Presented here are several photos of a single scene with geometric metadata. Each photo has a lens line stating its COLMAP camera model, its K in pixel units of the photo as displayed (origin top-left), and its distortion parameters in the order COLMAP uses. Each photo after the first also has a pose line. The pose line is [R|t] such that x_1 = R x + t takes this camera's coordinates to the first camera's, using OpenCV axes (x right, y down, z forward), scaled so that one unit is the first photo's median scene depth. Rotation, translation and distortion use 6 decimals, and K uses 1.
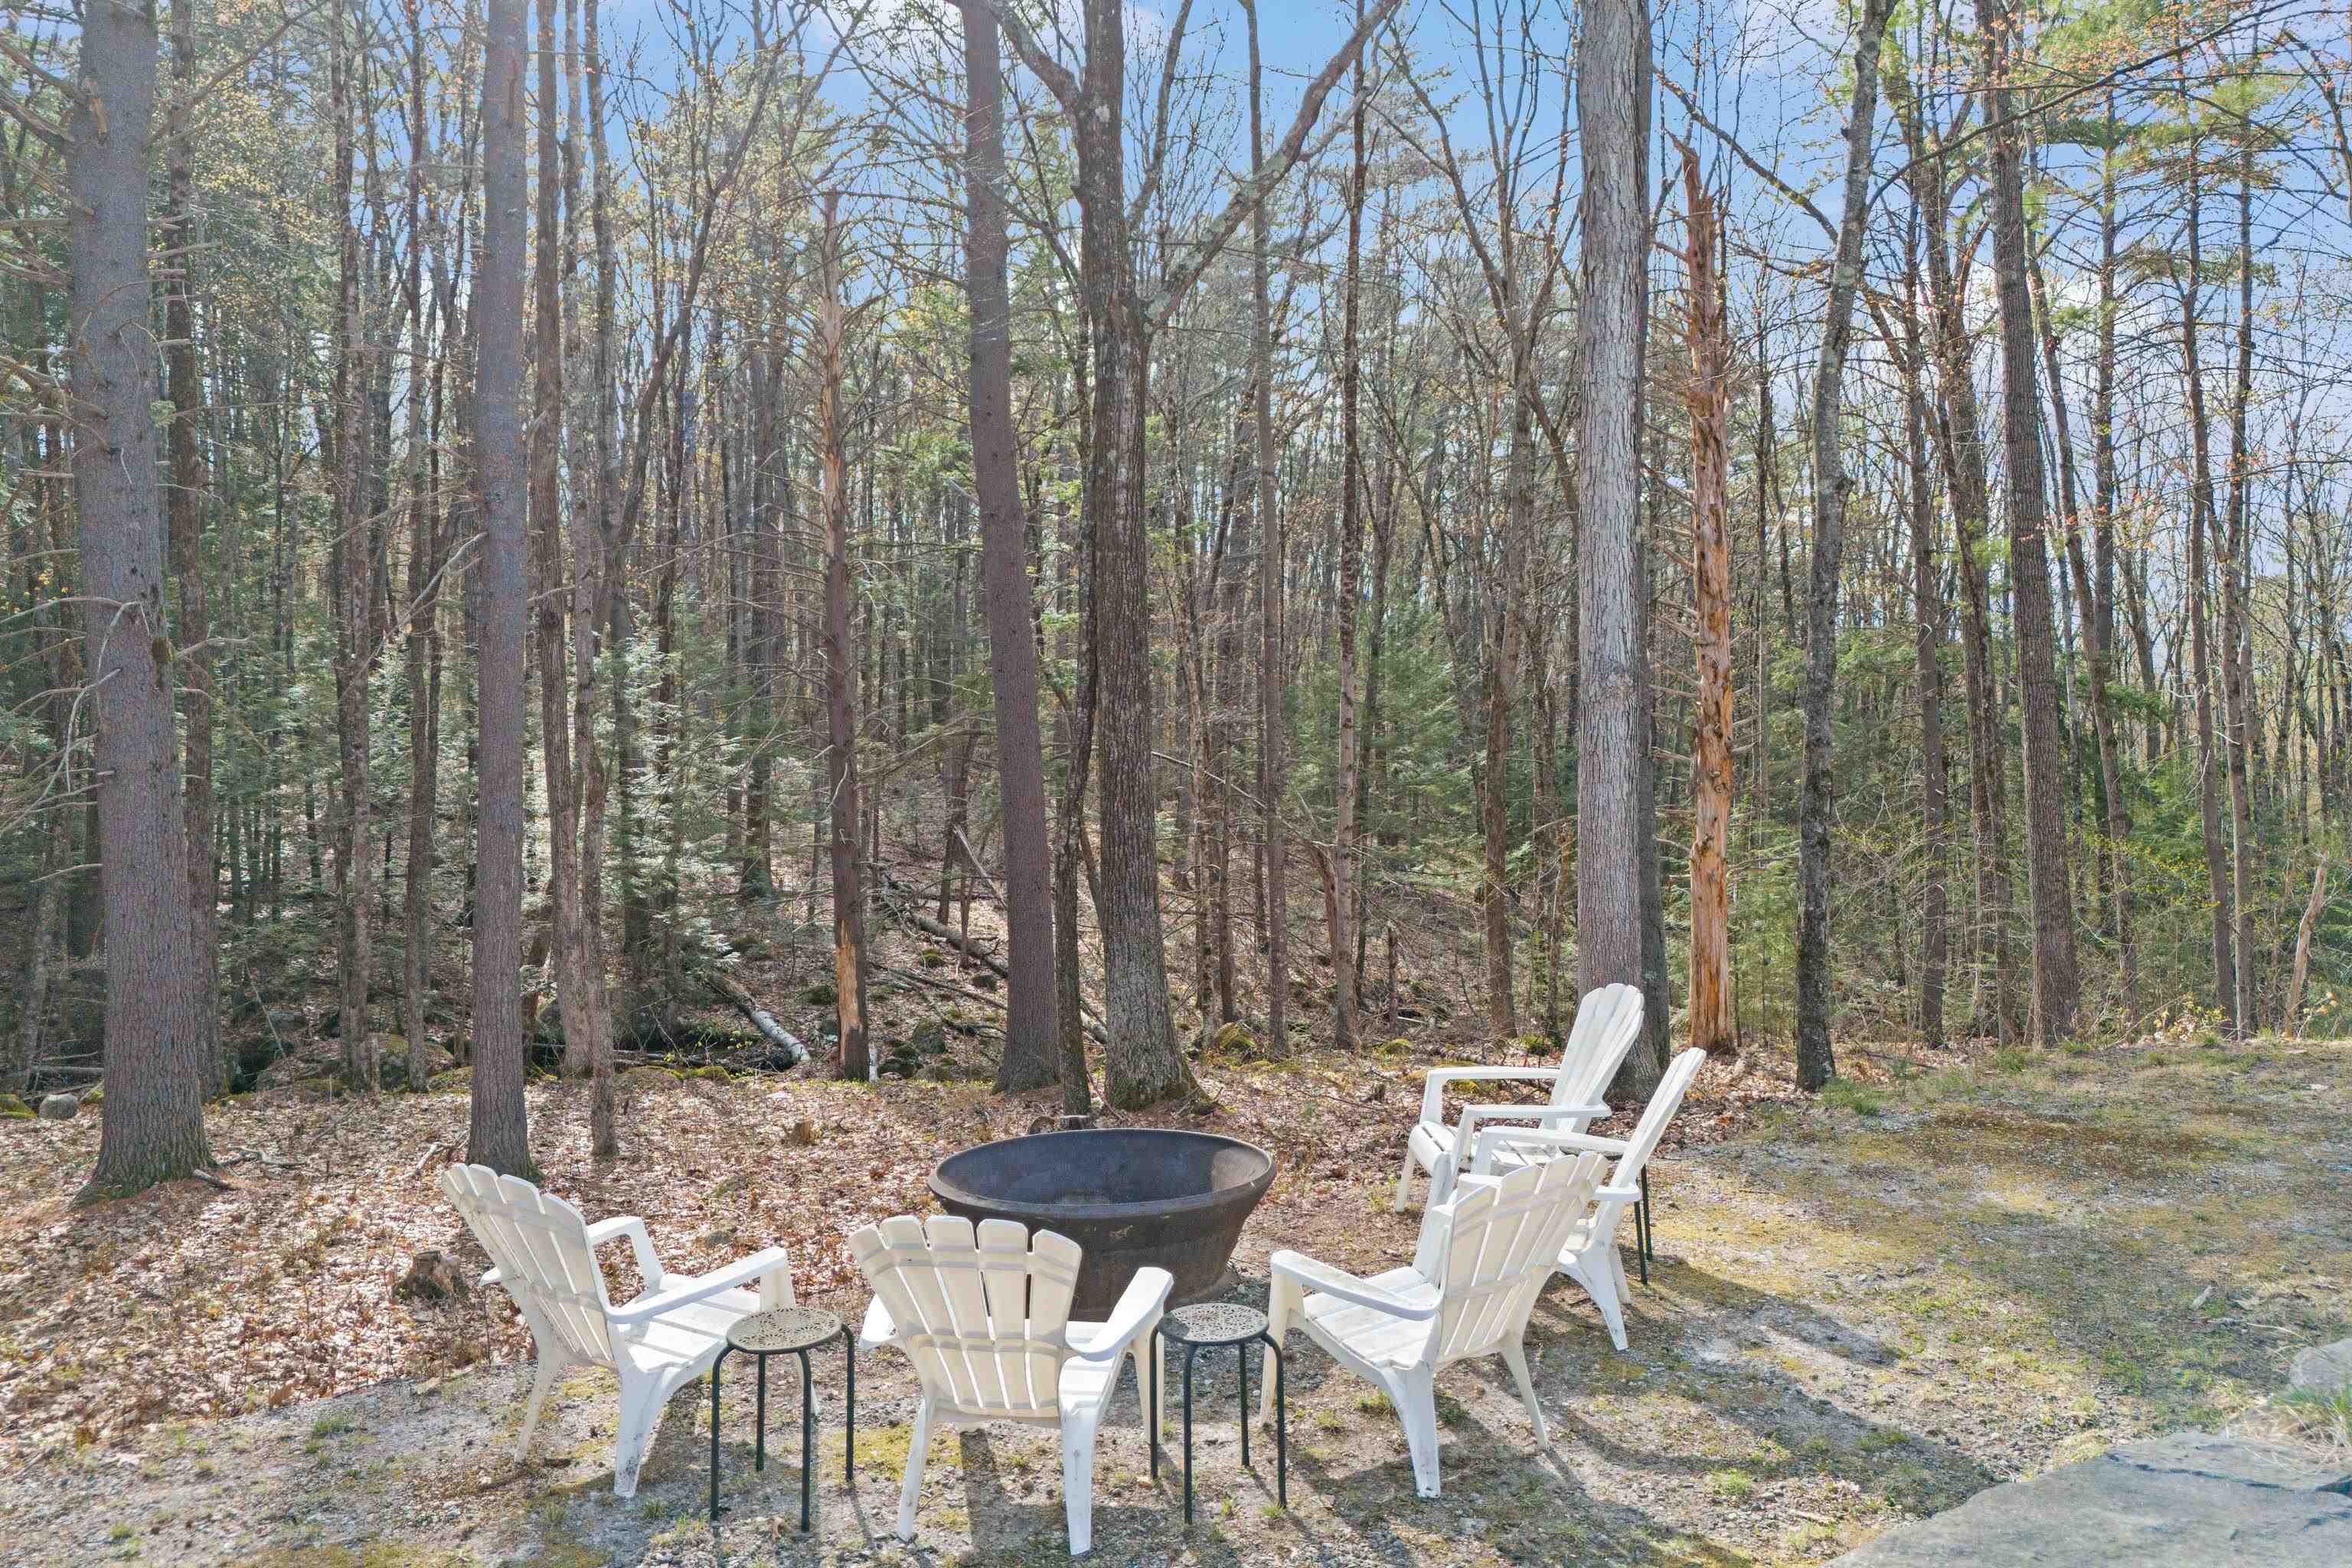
lens RADIAL K [[1677.7, 0, 1175.5], [0, 1677.7, 780.7], [0, 0, 1]] dist [0.003534, 0.001046]
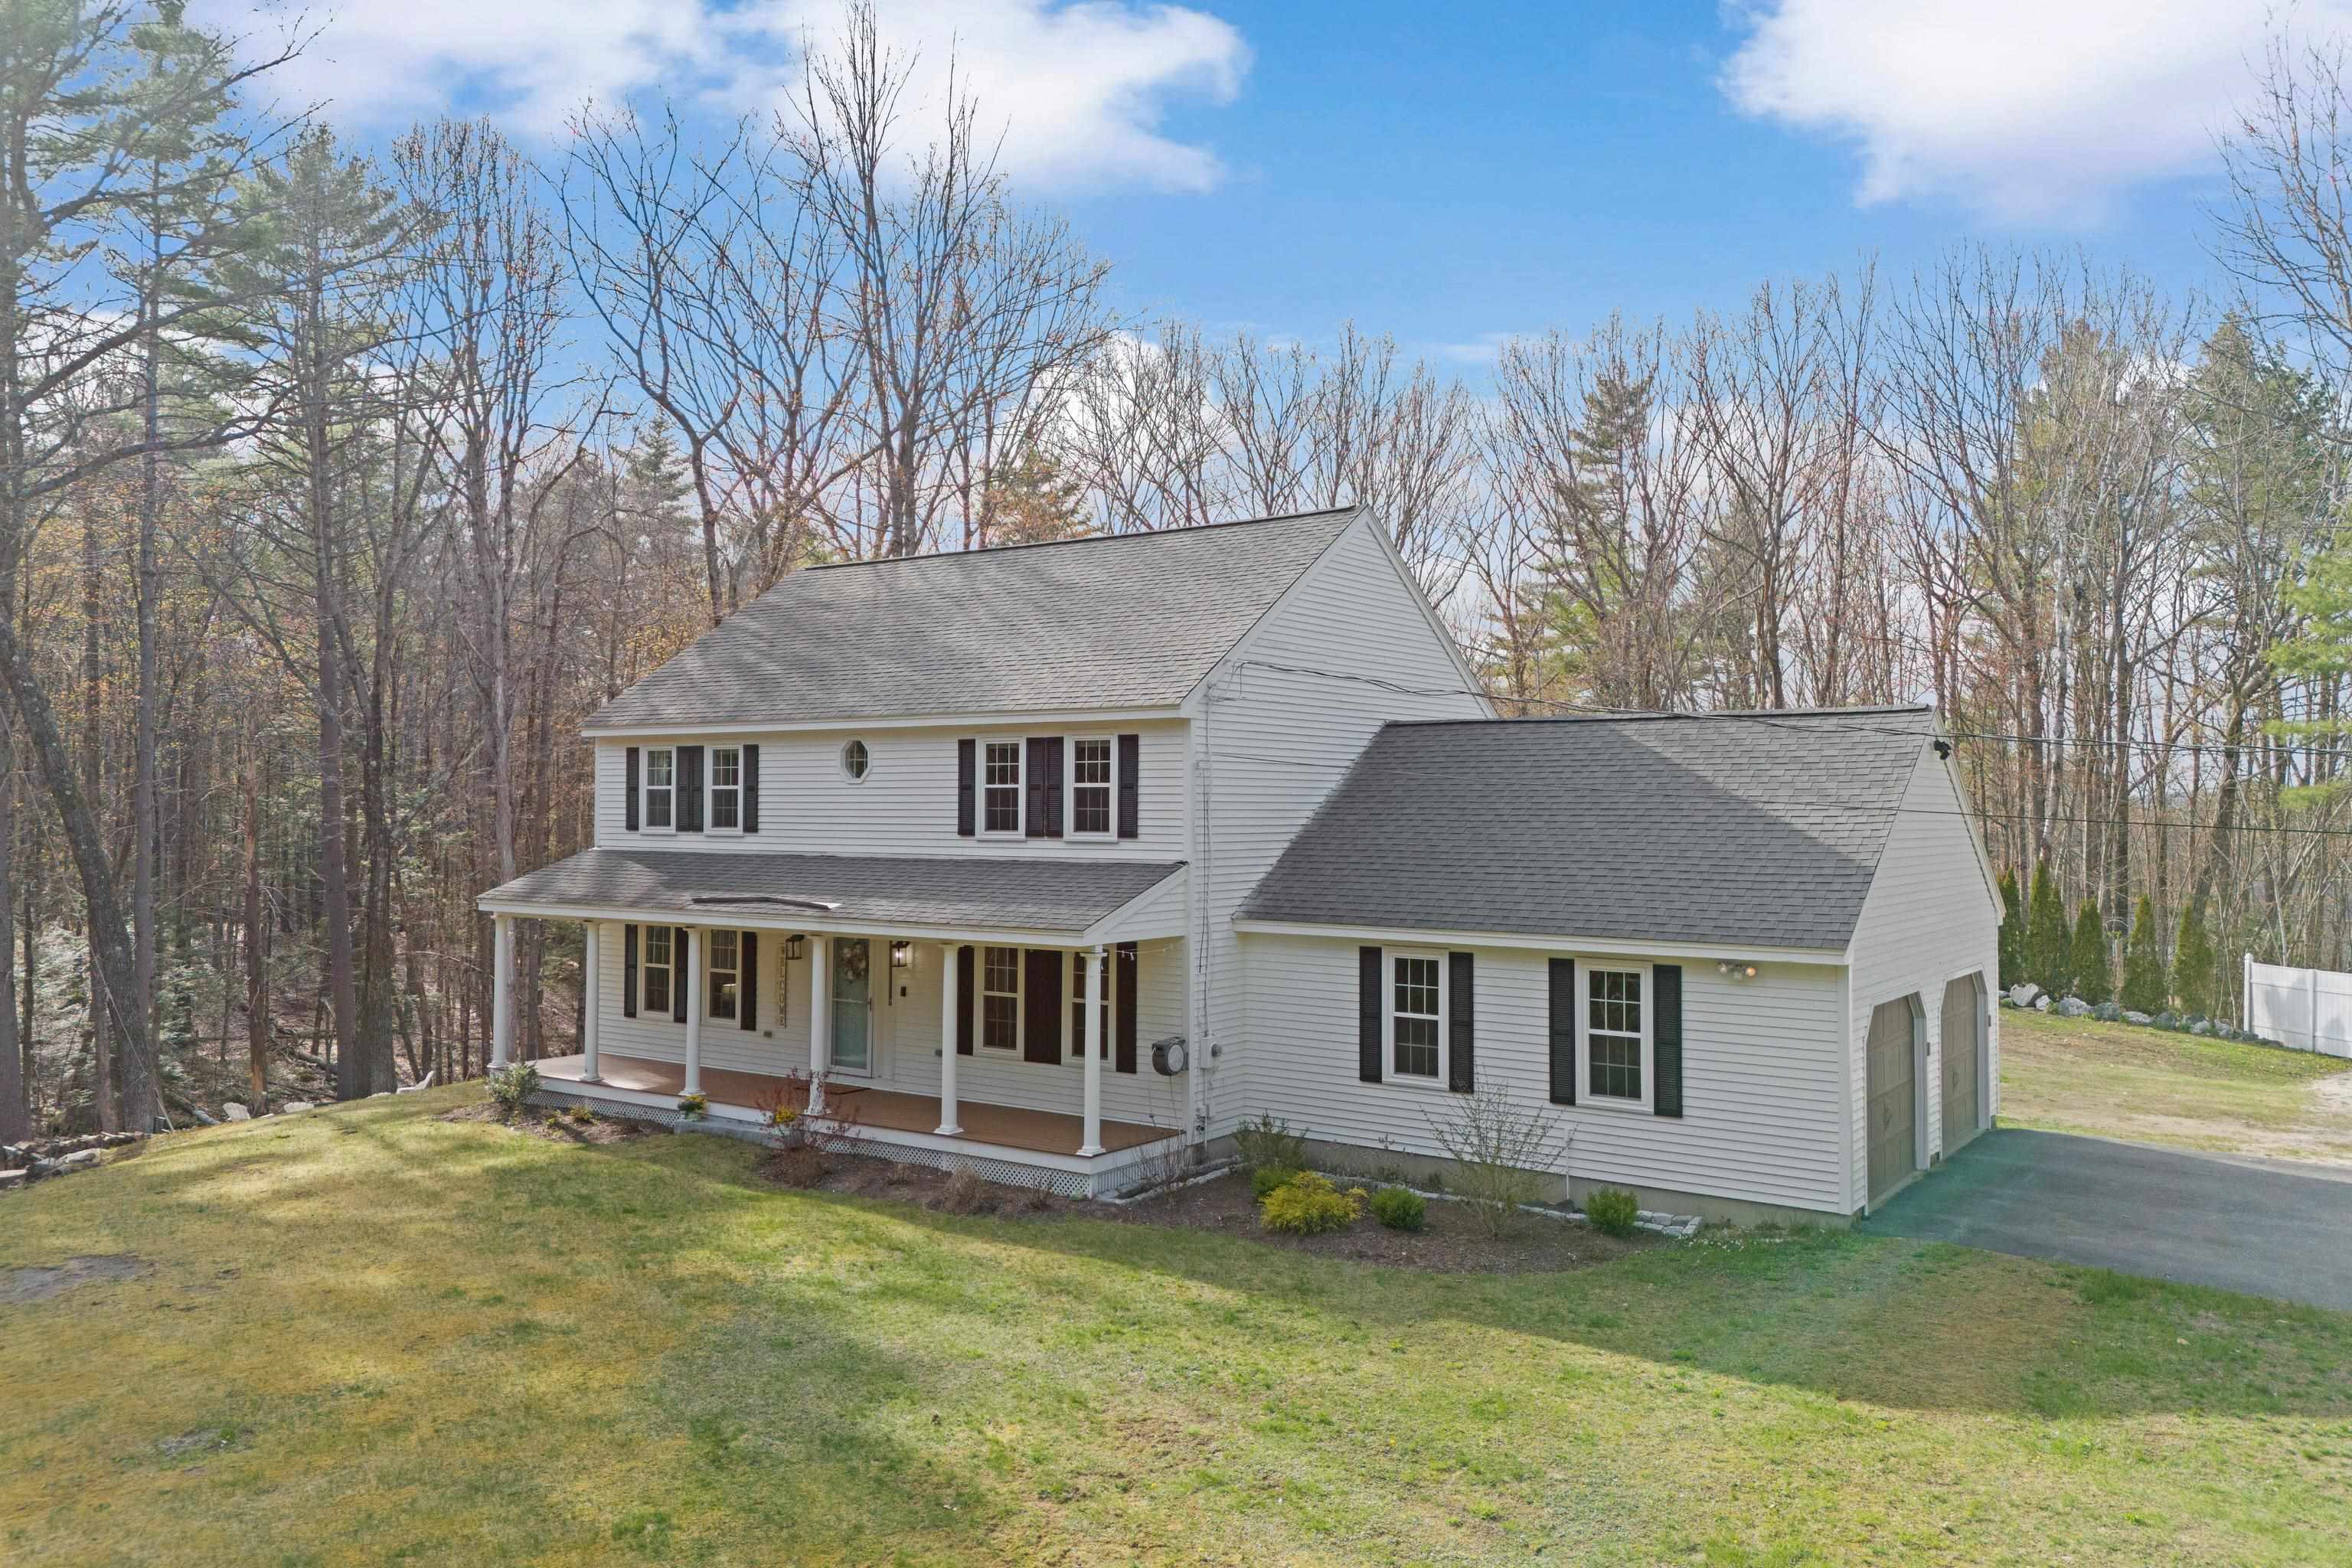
lens RADIAL K [[1677.7, 0, 1177.2], [0, 1677.7, 786.2], [0, 0, 1]] dist [0.003534, 0.001046]
pose [[0.946165, 0.008054, 0.323585, 0.125352], [0.010266, 0.998441, -0.054869, -0.078449], [-0.323522, 0.055237, 0.944607, -0.835484]]
